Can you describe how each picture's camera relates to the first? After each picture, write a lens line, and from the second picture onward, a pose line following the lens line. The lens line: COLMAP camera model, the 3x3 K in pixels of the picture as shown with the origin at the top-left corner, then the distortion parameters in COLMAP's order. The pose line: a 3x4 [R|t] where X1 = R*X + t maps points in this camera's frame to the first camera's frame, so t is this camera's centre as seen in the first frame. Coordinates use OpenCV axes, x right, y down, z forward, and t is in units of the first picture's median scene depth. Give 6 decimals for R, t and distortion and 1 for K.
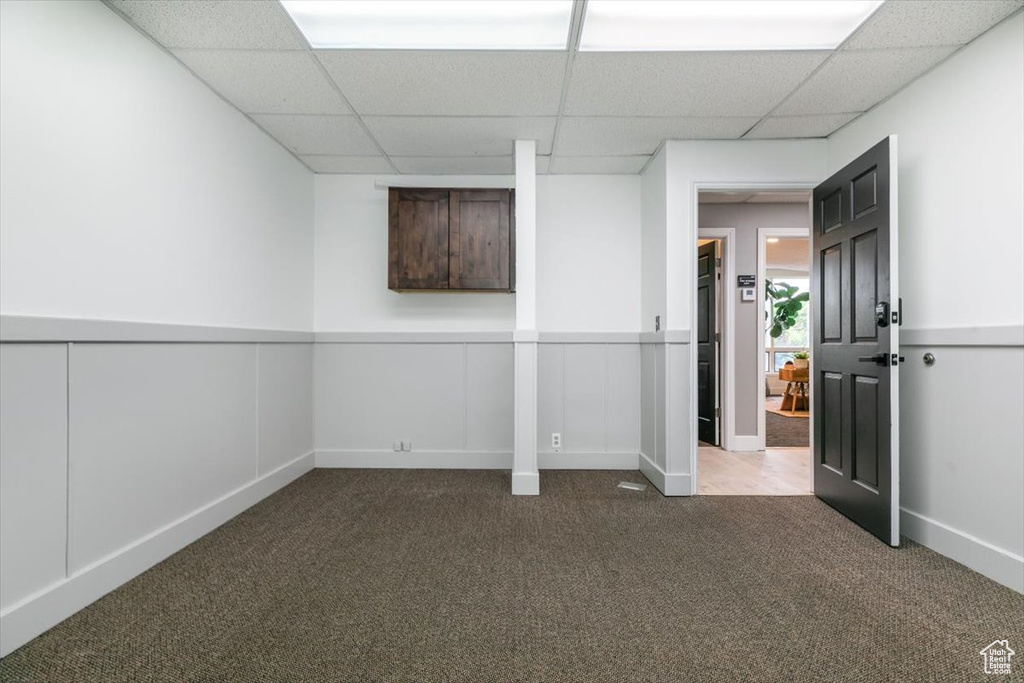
lens RADIAL K [[470.7, 0, 507.9], [0, 470.7, 345.1], [0, 0, 1]] dist [-0.001392, -0.000086]
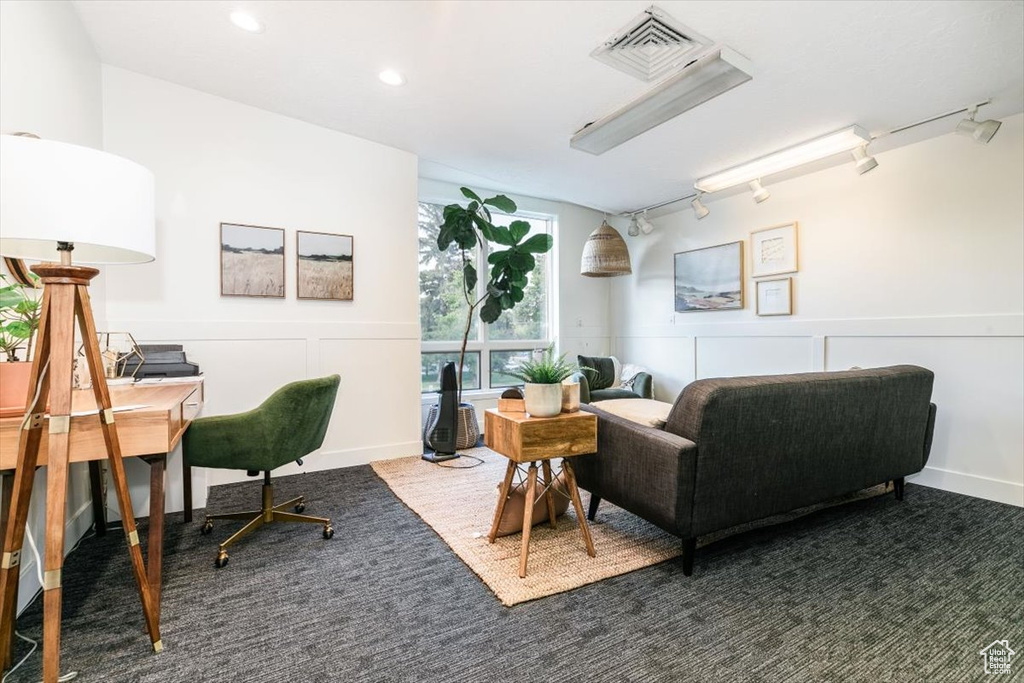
lens RADIAL K [[470.7, 0, 513.3], [0, 470.7, 338.6], [0, 0, 1]] dist [-0.001392, -0.000086]
pose [[0.860906, -0.002587, 0.508757, 0.339396], [0.006248, 0.999965, -0.005487, 0.004108], [-0.508726, 0.007902, 0.860892, 0.563568]]
